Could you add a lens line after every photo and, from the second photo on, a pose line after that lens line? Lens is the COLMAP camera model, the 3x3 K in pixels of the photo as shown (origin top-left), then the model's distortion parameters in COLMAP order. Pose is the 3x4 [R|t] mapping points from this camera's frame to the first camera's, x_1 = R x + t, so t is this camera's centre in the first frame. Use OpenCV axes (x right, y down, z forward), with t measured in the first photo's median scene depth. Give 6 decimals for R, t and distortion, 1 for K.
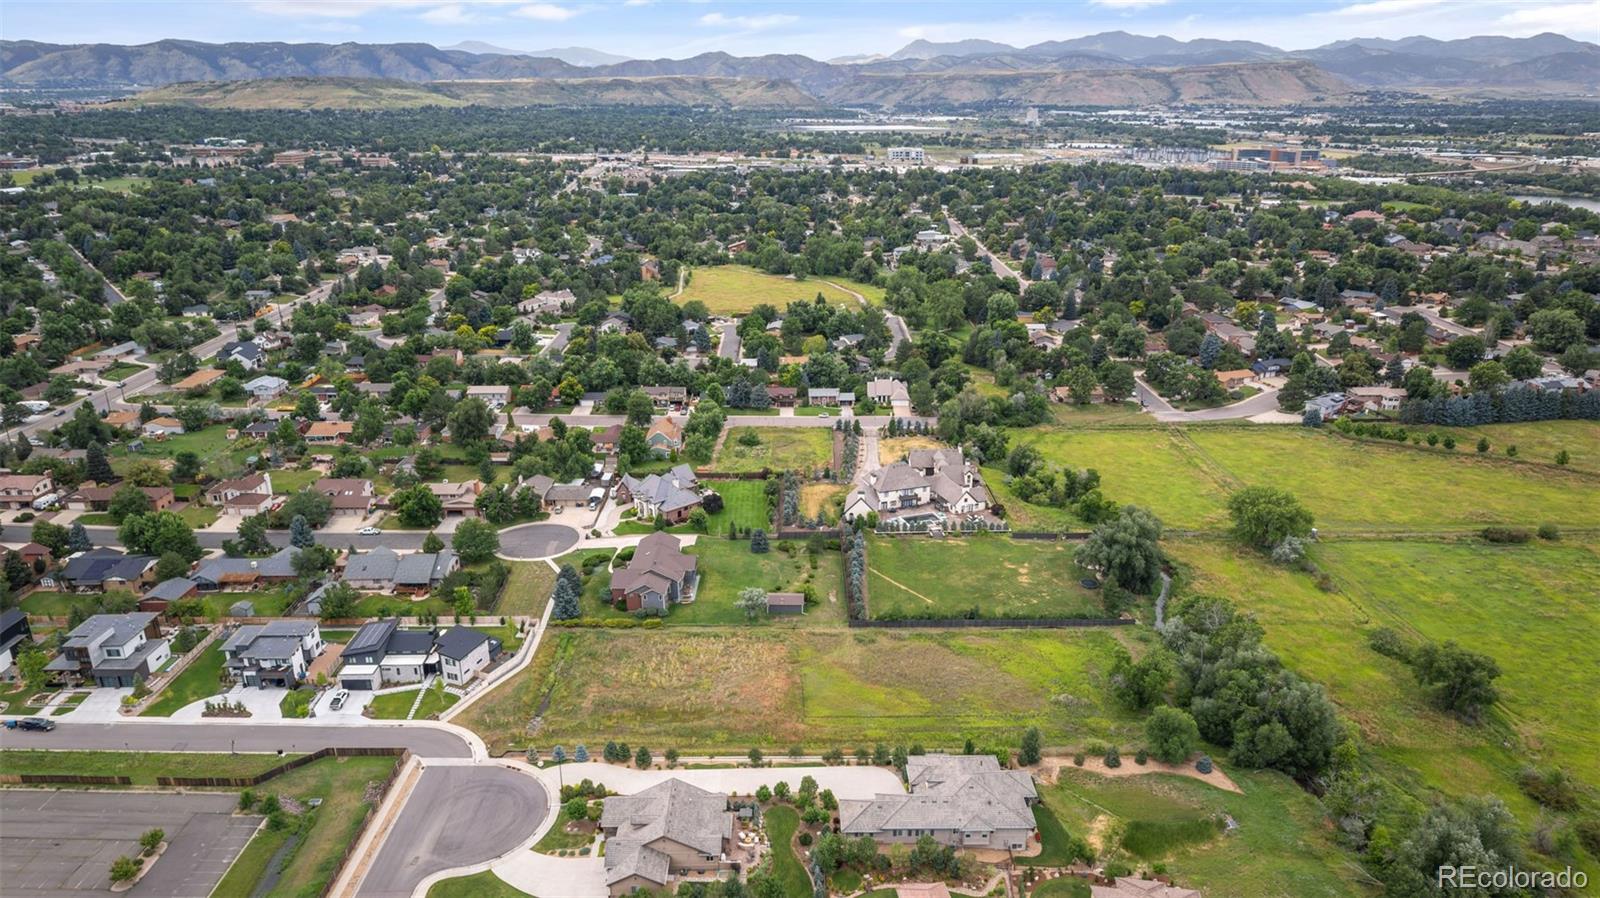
lens RADIAL K [[1020.6, 0, 800.0], [0, 1020.6, 449.0], [0, 0, 1]] dist [0.004721, 0.001975]
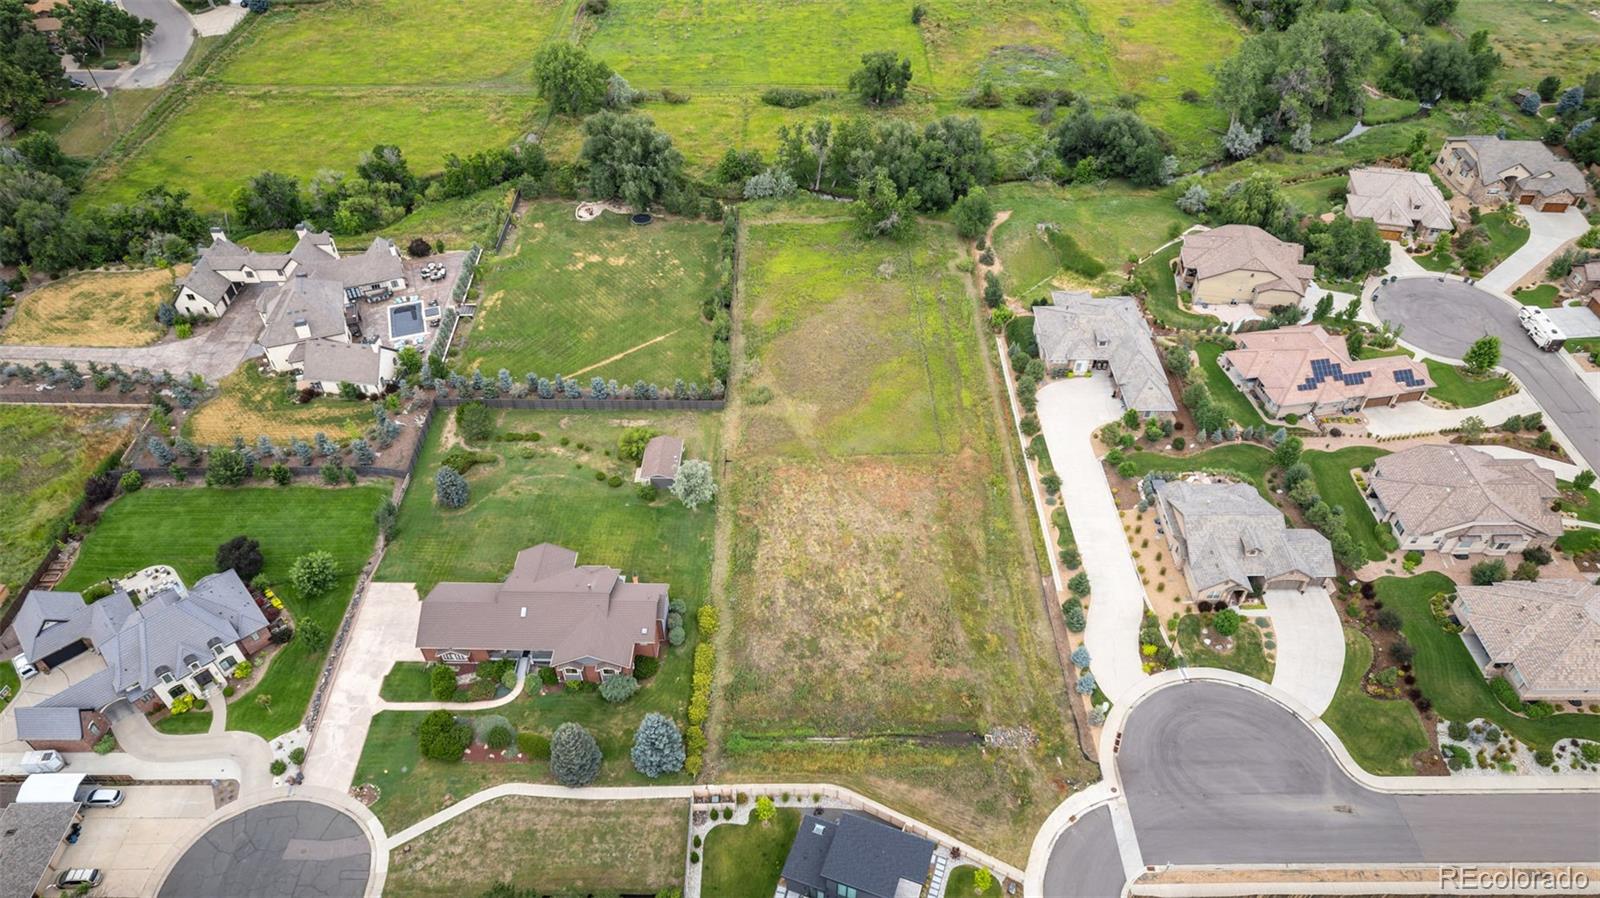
lens RADIAL K [[1028.4, 0, 800.0], [0, 1028.4, 449.0], [0, 0, 1]] dist [-0.003071, 0.003461]
pose [[0.008402, -0.686228, 0.727338, -0.454132], [0.328869, 0.688798, 0.646067, -0.237801], [-0.944338, 0.233770, 0.231467, 0.696144]]
